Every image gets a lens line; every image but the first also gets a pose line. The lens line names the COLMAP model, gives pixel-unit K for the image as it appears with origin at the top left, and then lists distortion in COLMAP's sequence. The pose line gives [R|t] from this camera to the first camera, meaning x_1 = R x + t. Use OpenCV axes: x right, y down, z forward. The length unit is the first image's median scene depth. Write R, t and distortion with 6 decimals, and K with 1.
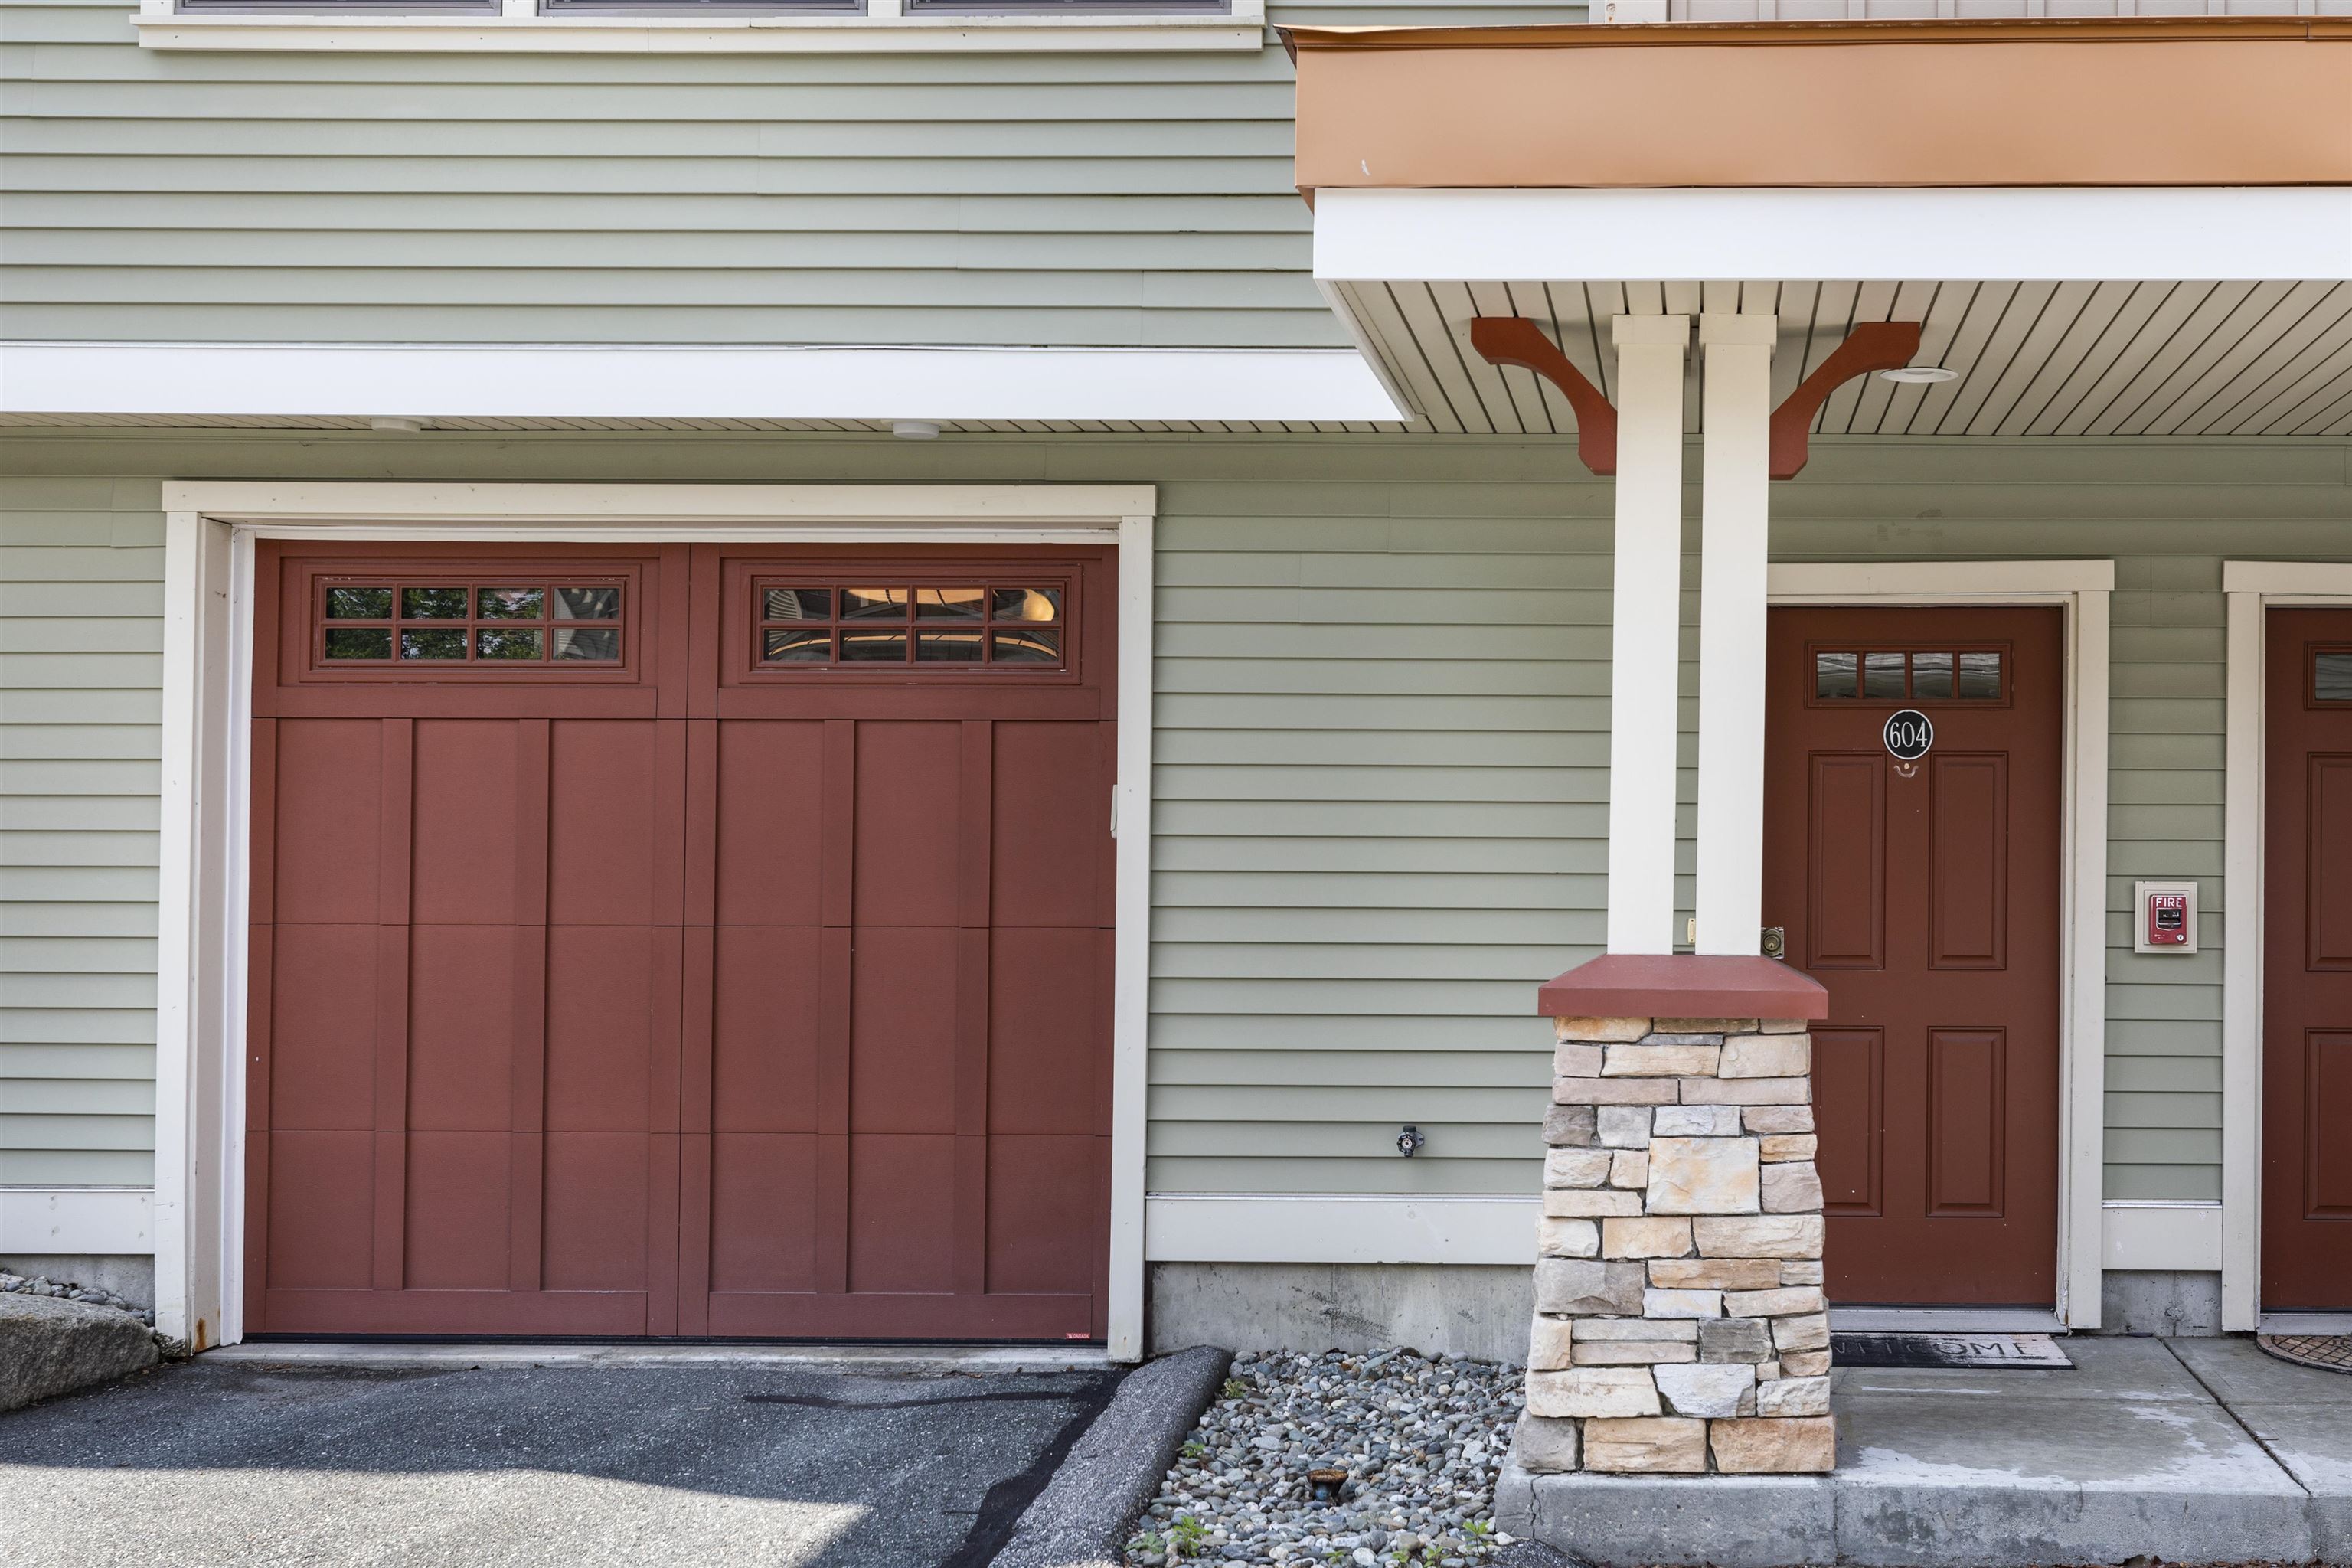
lens RADIAL K [[2368.4, 0, 1175.0], [0, 2368.4, 802.4], [0, 0, 1]] dist [0.008542, 0.000000]
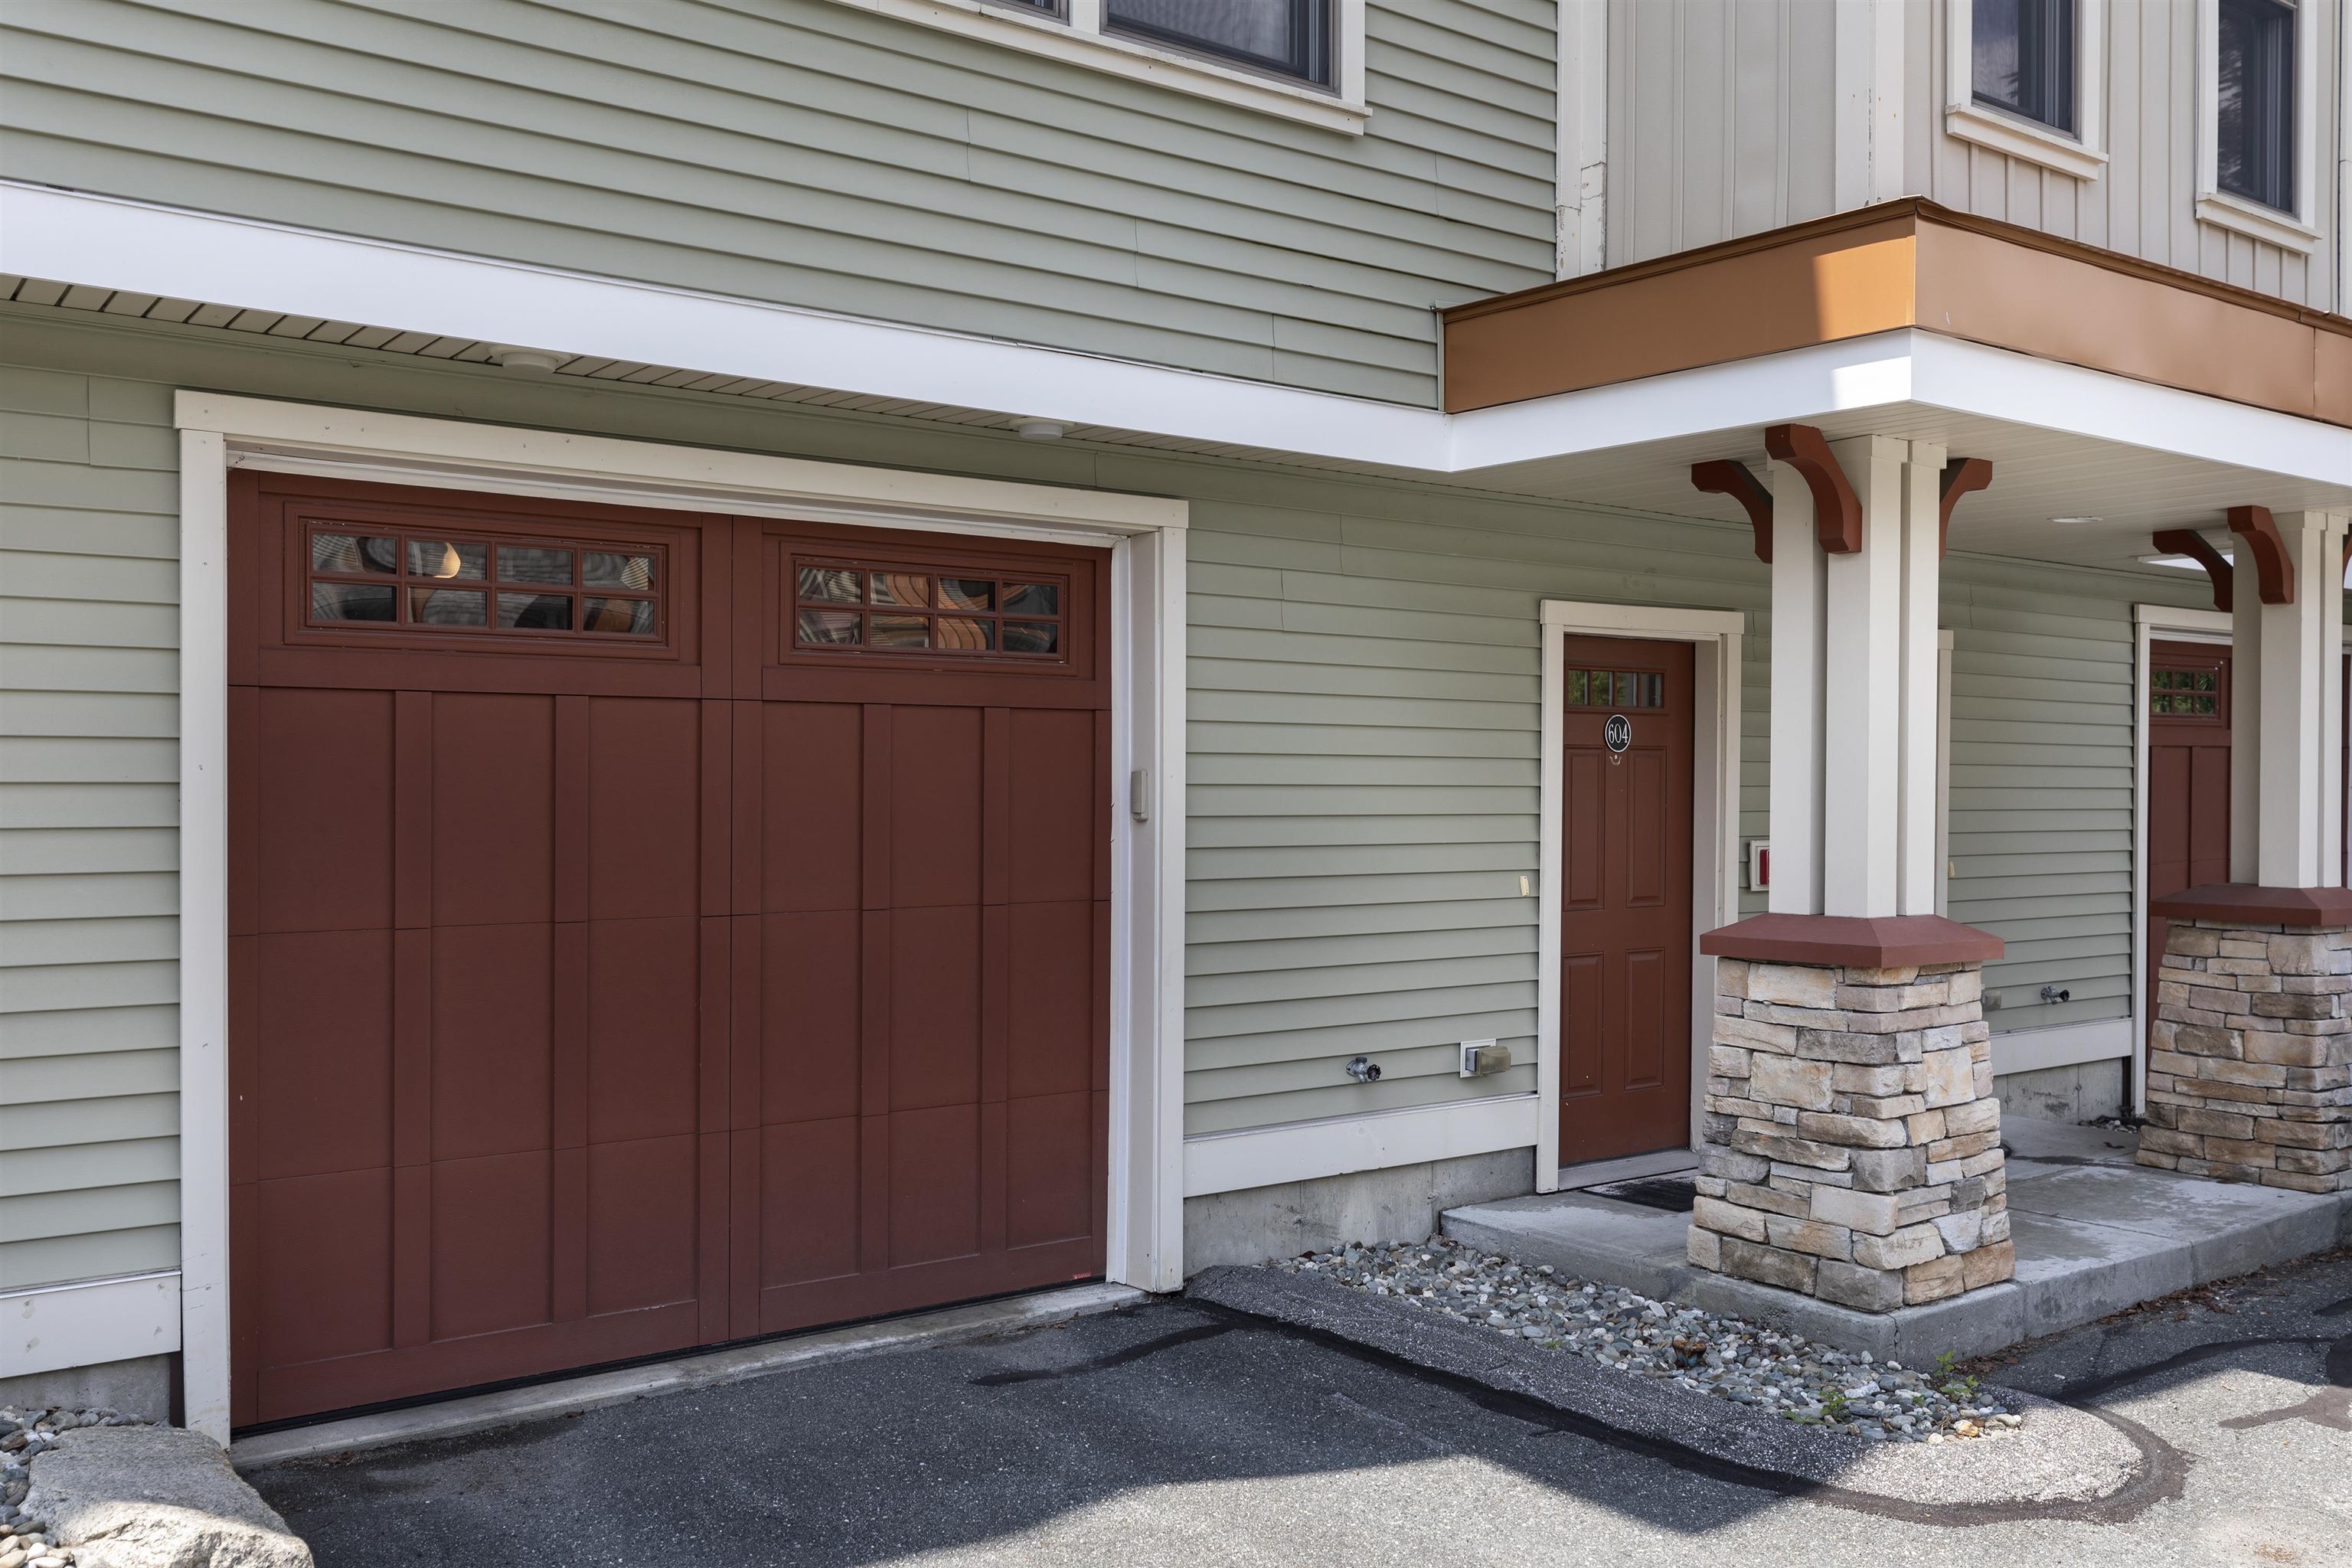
lens RADIAL K [[2040.0, 0, 1170.7], [0, 2040.0, 792.6], [0, 0, 1]] dist [-0.000707, 0.014353]
pose [[0.783103, -0.007434, 0.621847, -0.776843], [-0.012796, 0.999524, 0.028063, -0.031104], [-0.621760, -0.029933, 0.782636, 0.326160]]
